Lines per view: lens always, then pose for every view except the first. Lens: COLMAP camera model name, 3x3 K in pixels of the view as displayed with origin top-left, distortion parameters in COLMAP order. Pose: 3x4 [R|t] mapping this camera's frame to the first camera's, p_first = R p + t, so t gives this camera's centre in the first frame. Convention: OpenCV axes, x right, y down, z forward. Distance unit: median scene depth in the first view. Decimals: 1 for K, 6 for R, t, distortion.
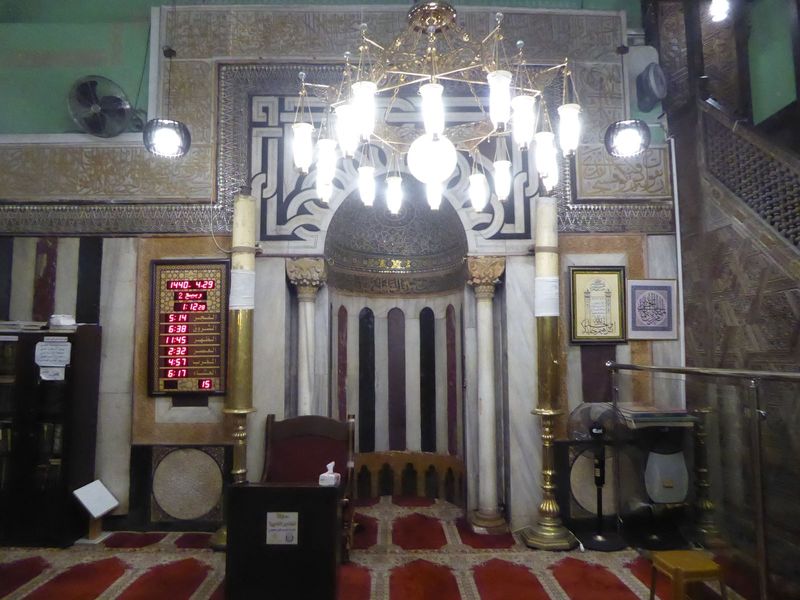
lens RADIAL K [[563.2, 0, 404.4], [0, 563.2, 300.3], [0, 0, 1]] dist [-0.029913, 0.003746]
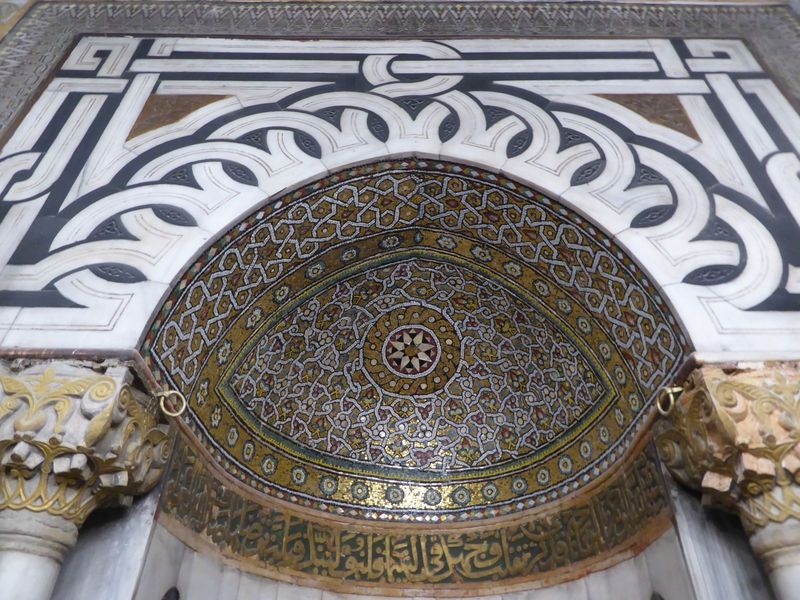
lens RADIAL K [[563.2, 0, 404.4], [0, 563.2, 300.3], [0, 0, 1]] dist [-0.029913, 0.003746]
pose [[0.999591, -0.001318, -0.028567, -0.011521], [-0.014394, 0.839992, -0.542407, 0.035112], [0.024711, 0.542597, 0.839630, 0.760948]]
